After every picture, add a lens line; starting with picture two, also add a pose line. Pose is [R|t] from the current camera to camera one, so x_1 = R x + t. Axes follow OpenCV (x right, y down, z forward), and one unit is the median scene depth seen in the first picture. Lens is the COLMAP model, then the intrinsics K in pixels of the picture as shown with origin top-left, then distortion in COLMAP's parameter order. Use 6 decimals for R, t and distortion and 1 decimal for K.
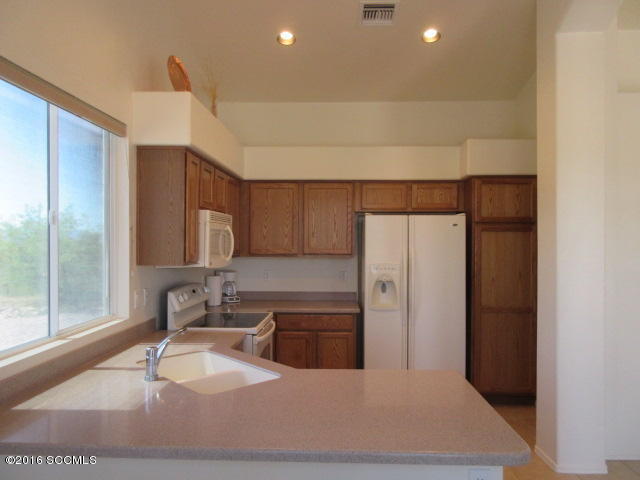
lens RADIAL K [[485.9, 0, 321.4], [0, 485.9, 241.6], [0, 0, 1]] dist [-0.003108, -0.000659]
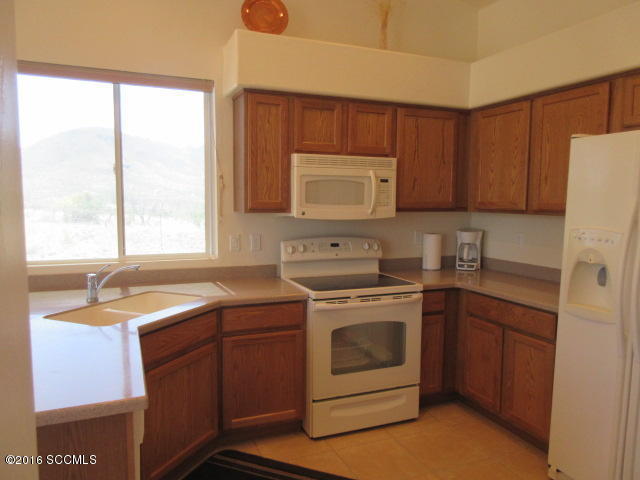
lens RADIAL K [[485.9, 0, 320.2], [0, 485.9, 239.9], [0, 0, 1]] dist [-0.003108, -0.000659]
pose [[0.403608, 0.078176, -0.911586, 0.477893], [-0.006966, 0.996577, 0.082381, 0.015337], [0.914905, -0.026899, 0.402771, 0.519061]]
